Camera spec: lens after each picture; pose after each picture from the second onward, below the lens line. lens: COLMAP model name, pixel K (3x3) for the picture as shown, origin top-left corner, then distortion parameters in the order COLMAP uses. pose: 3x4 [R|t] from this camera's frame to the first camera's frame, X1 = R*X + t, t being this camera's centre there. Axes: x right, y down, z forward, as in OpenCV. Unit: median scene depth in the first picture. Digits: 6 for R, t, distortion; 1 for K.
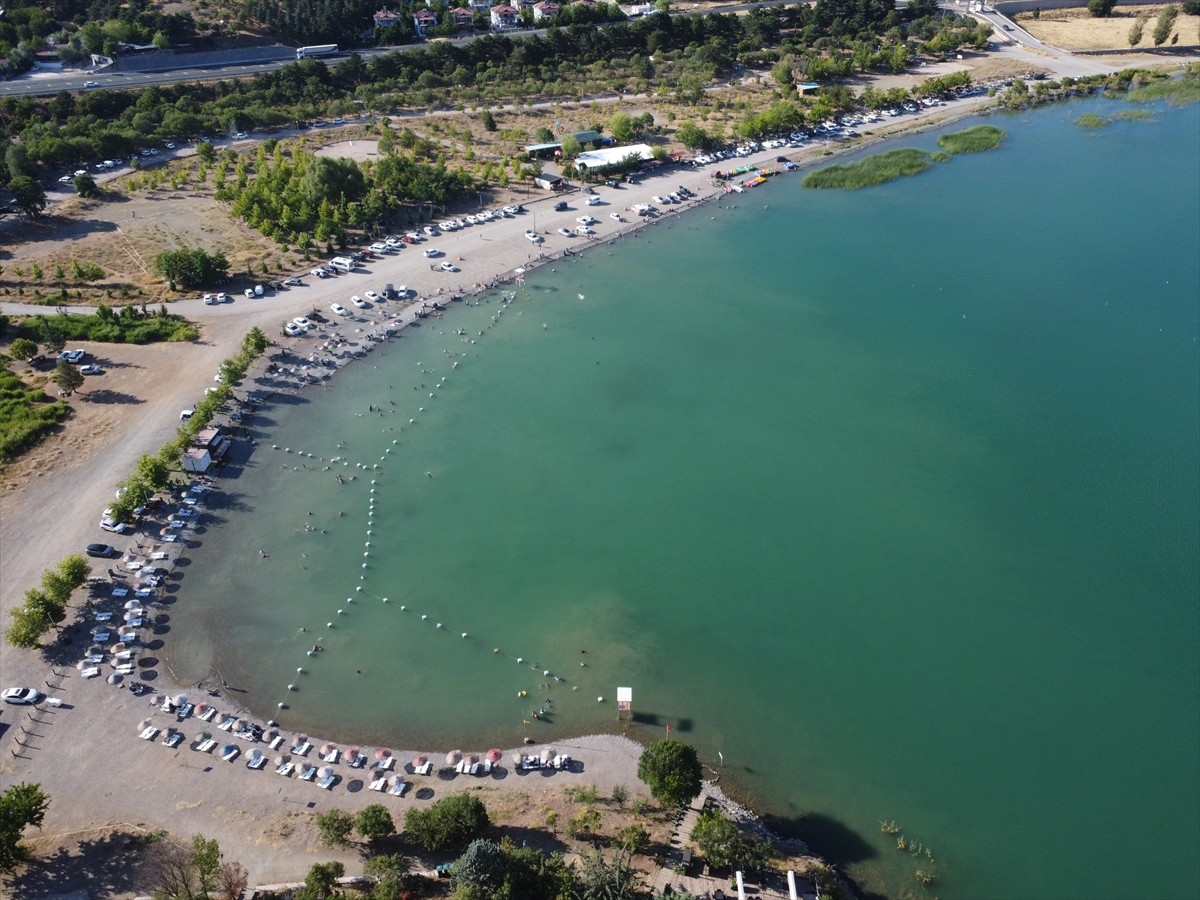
lens RADIAL K [[903.8, 0, 597.3], [0, 903.8, 450.3], [0, 0, 1]] dist [0.000058, -0.002895]
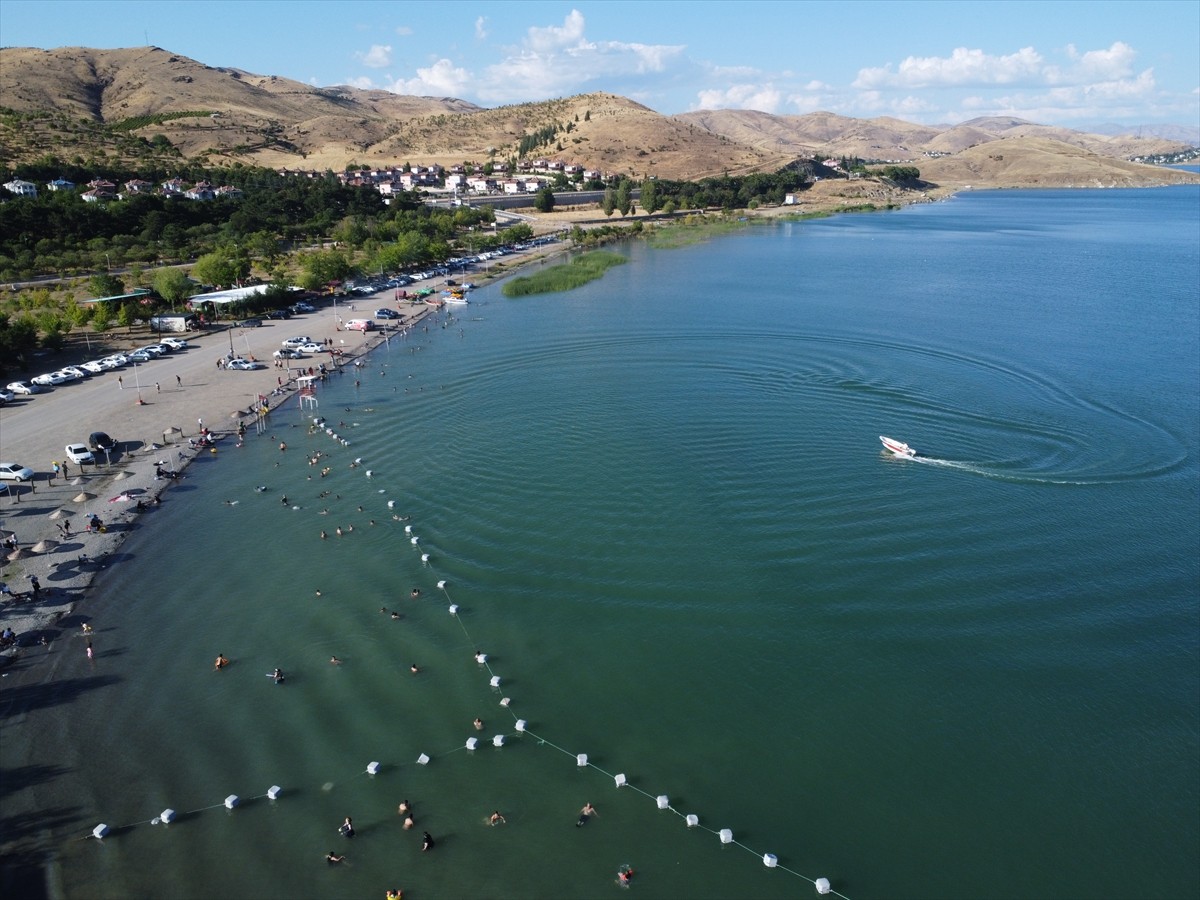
lens RADIAL K [[903.8, 0, 597.3], [0, 903.8, 450.3], [0, 0, 1]] dist [0.000058, -0.002895]
pose [[0.753838, -0.198985, 0.626205, -0.223532], [0.388025, 0.903925, -0.179878, -0.000399], [-0.530250, 0.378582, 0.758624, 0.396540]]
